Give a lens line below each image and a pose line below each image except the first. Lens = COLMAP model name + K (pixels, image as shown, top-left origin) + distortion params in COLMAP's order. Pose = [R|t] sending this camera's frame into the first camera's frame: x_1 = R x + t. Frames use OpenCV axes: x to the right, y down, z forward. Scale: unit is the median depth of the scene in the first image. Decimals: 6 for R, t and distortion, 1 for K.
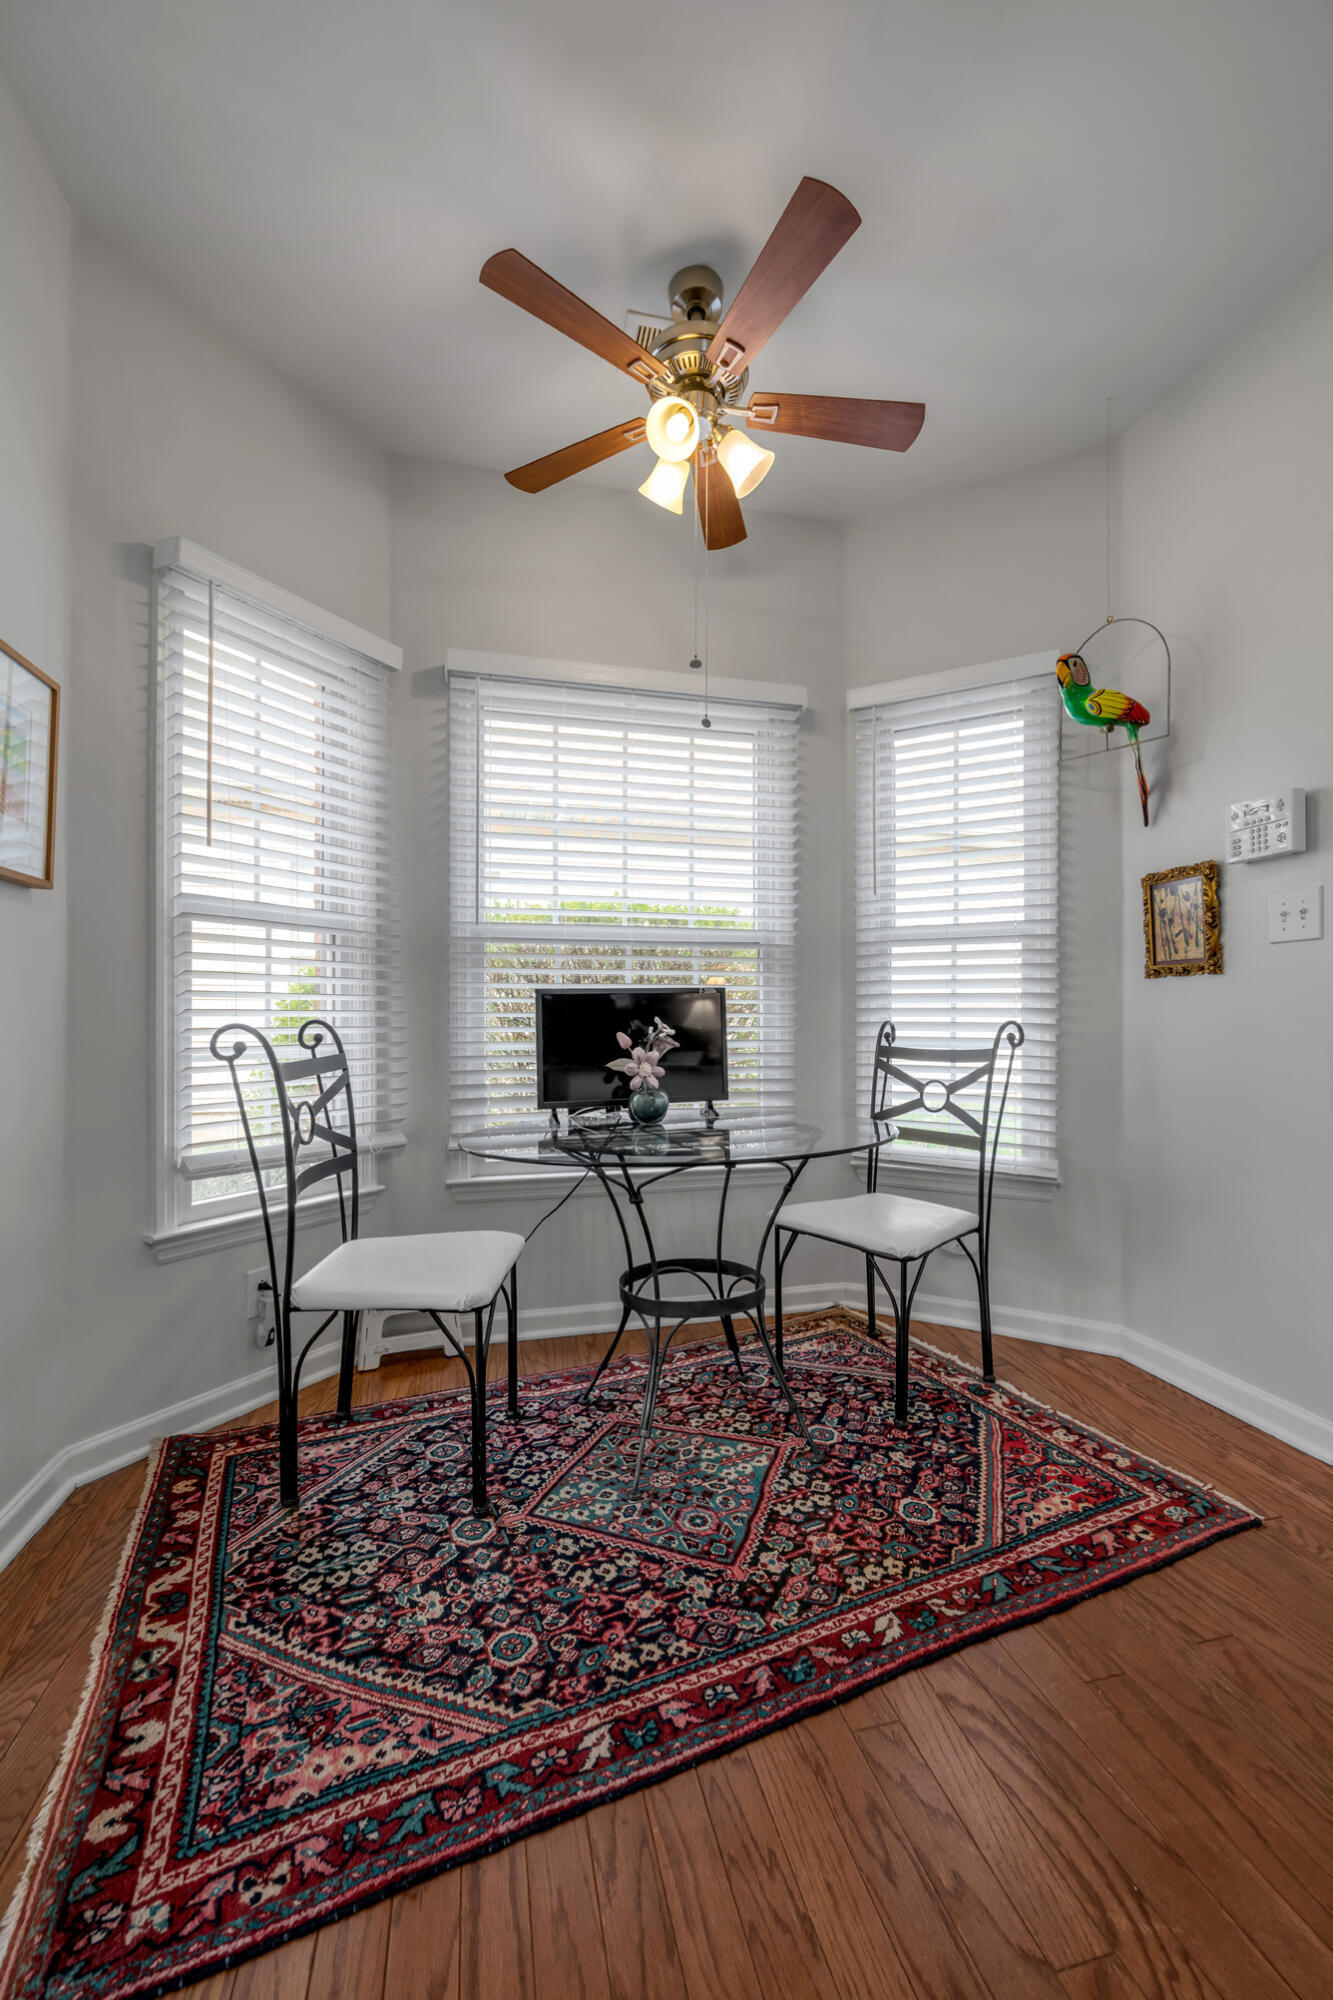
lens RADIAL K [[808.7, 0, 670.1], [0, 808.7, 1012.3], [0, 0, 1]] dist [-0.003734, -0.000176]
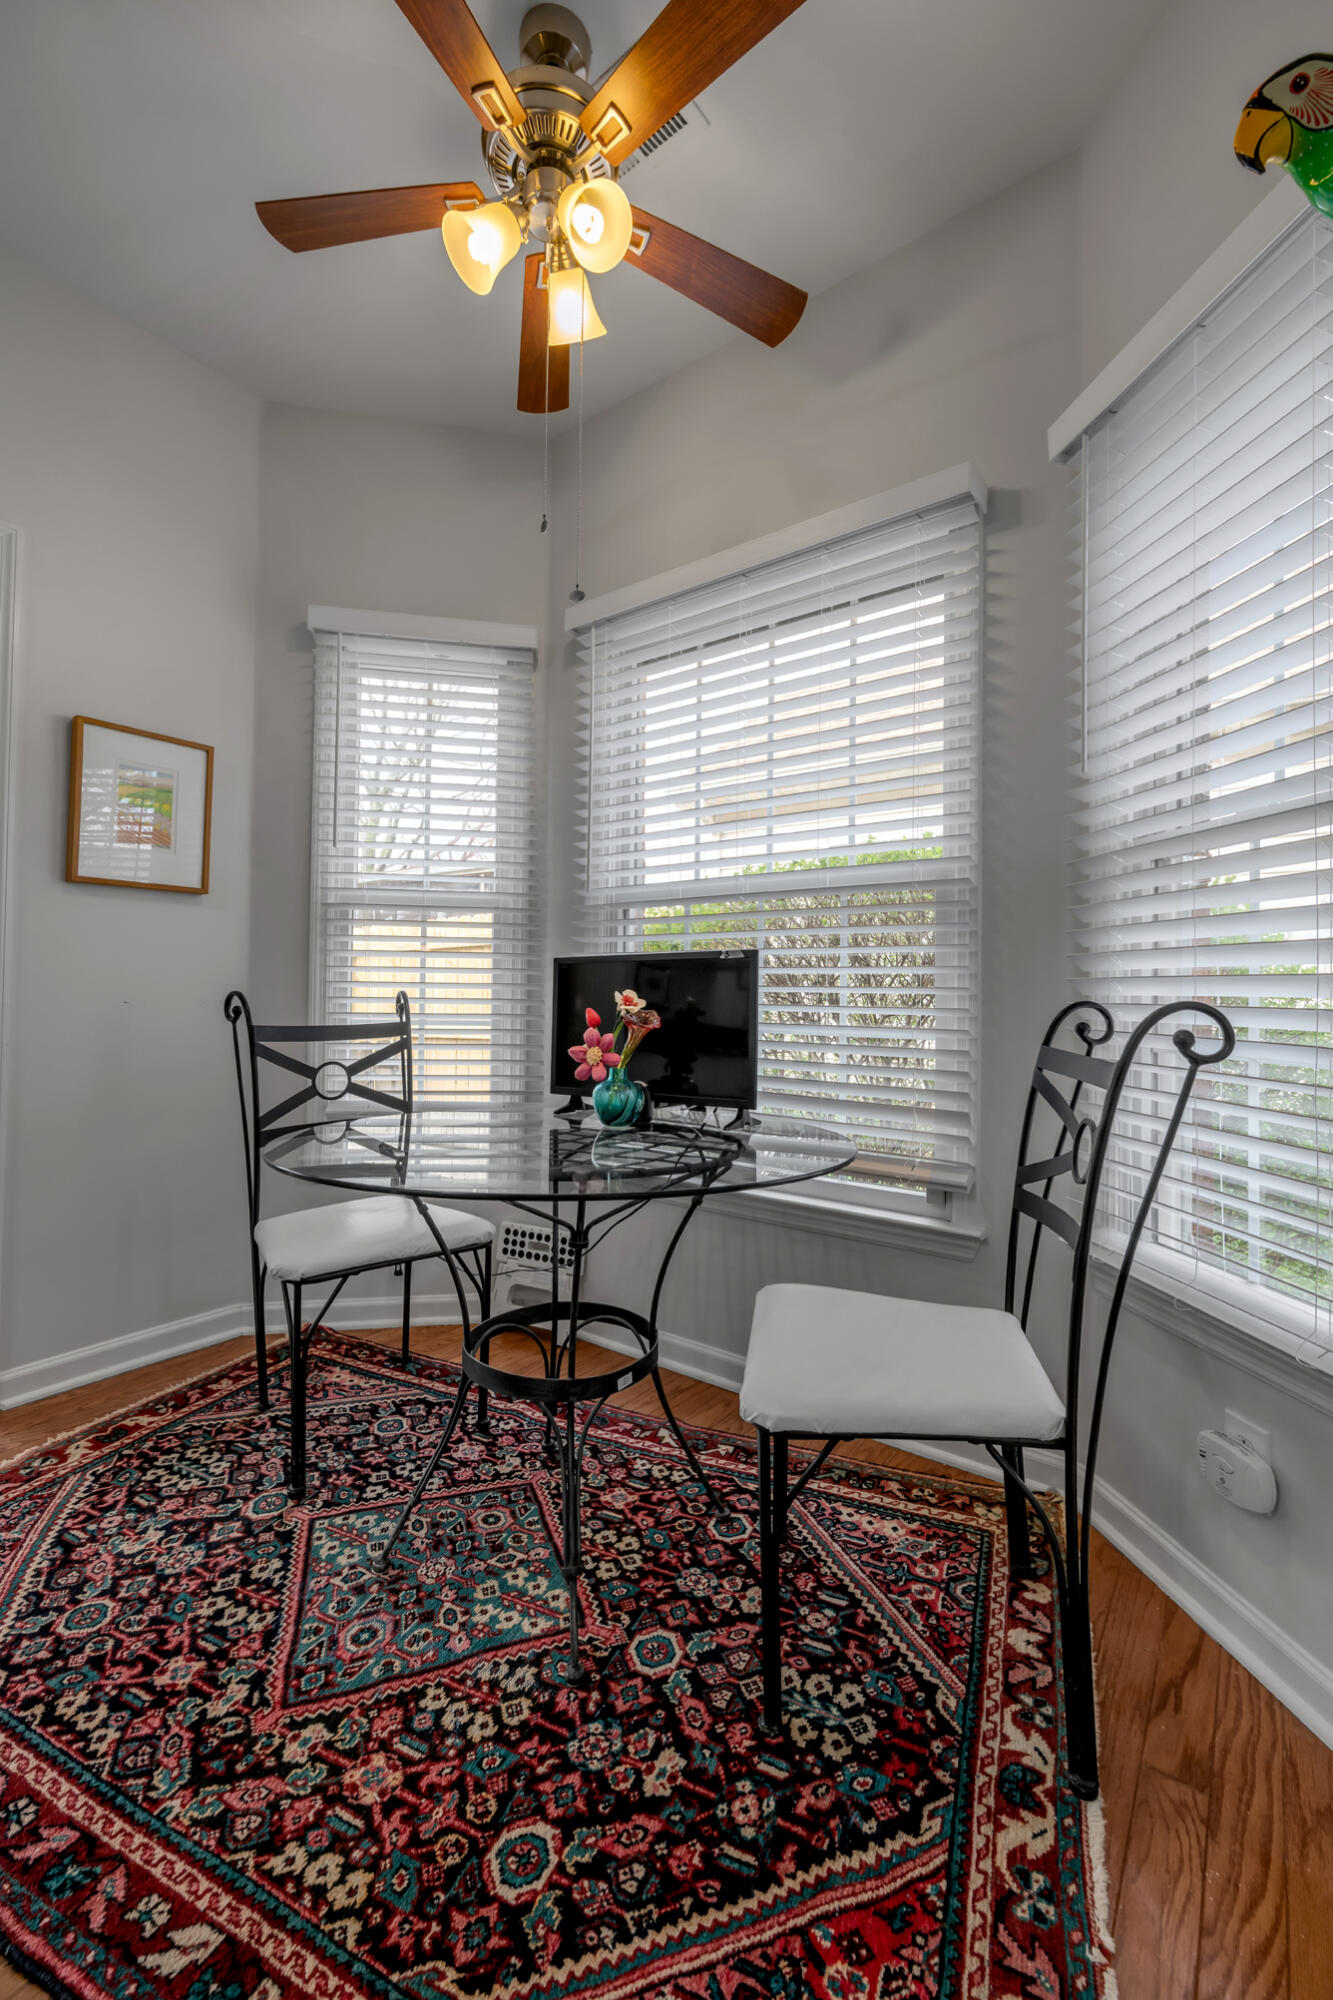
lens RADIAL K [[810.8, 0, 672.9], [0, 810.8, 982.0], [0, 0, 1]] dist [-0.004783, -0.000097]
pose [[0.643934, -0.004208, -0.765070, 0.666323], [-0.007895, 0.999895, -0.012144, 0.008280], [0.765040, 0.013860, 0.643833, 0.584494]]
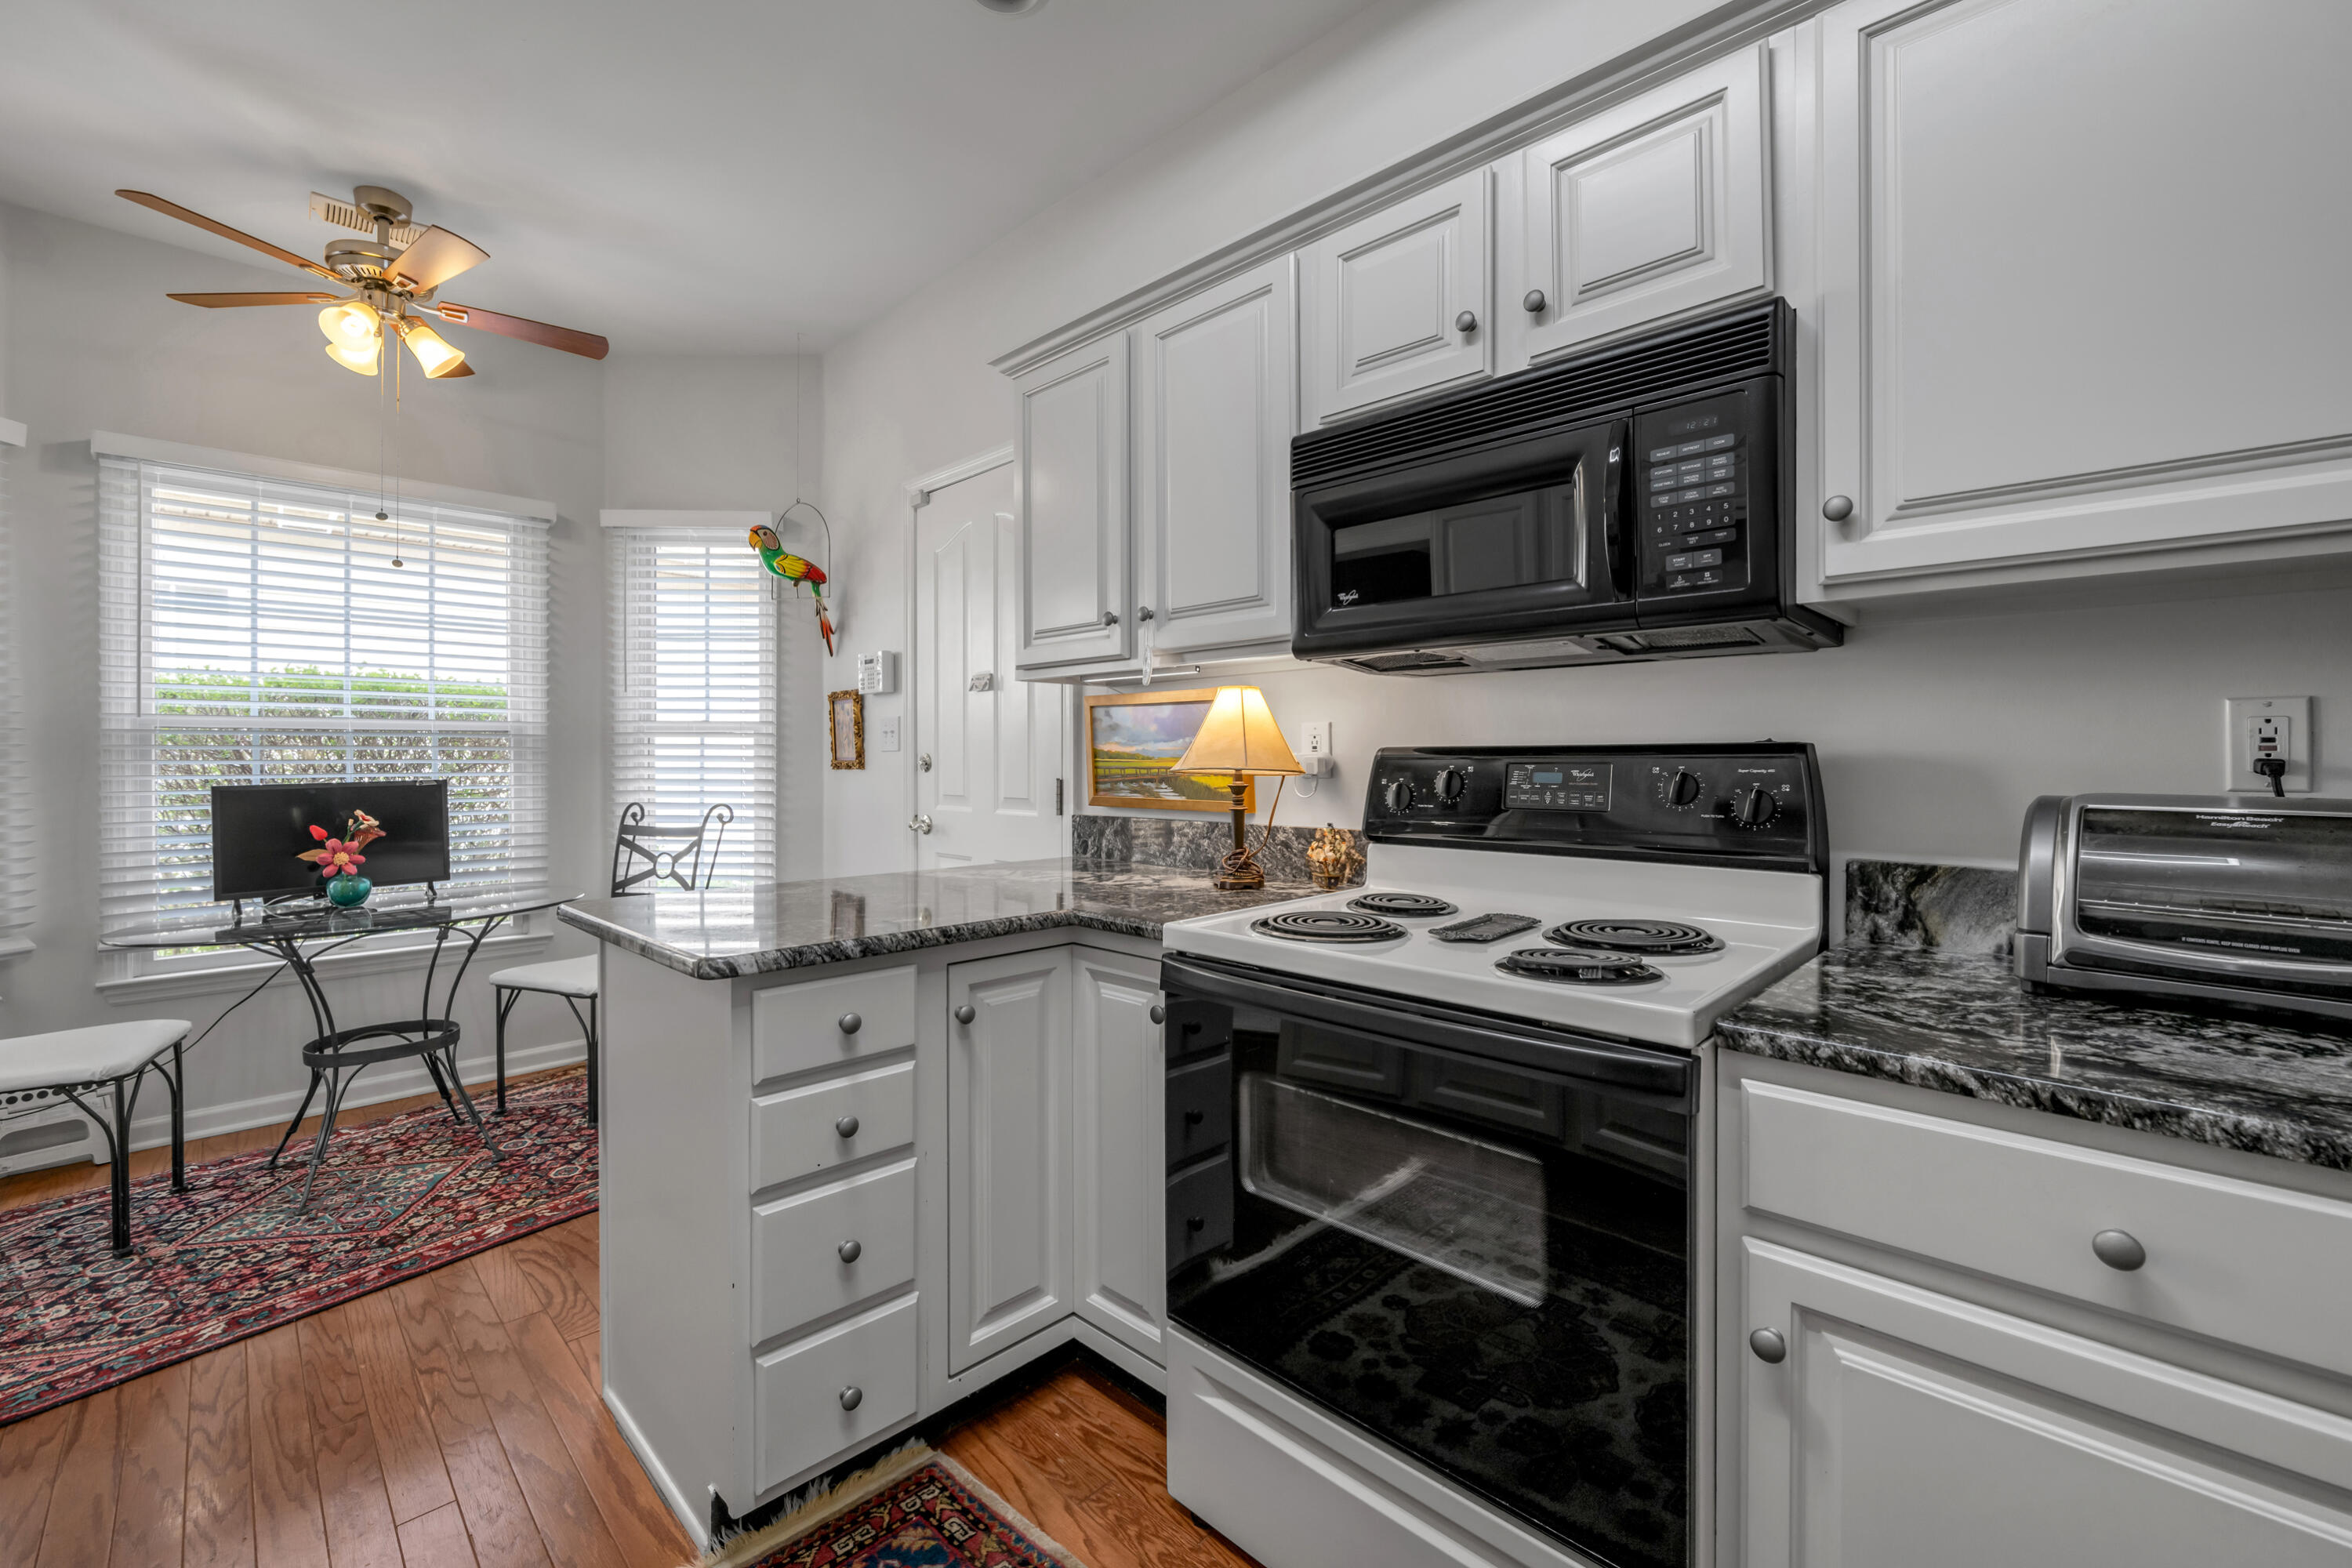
lens RADIAL K [[974.7, 0, 1171.8], [0, 974.7, 756.5], [0, 0, 1]] dist [-0.004163, 0.000493]
pose [[0.859005, -0.001732, 0.511965, 0.285036], [-0.001073, 0.999986, 0.005184, -0.083853], [-0.511967, -0.005002, 0.858991, -0.789608]]
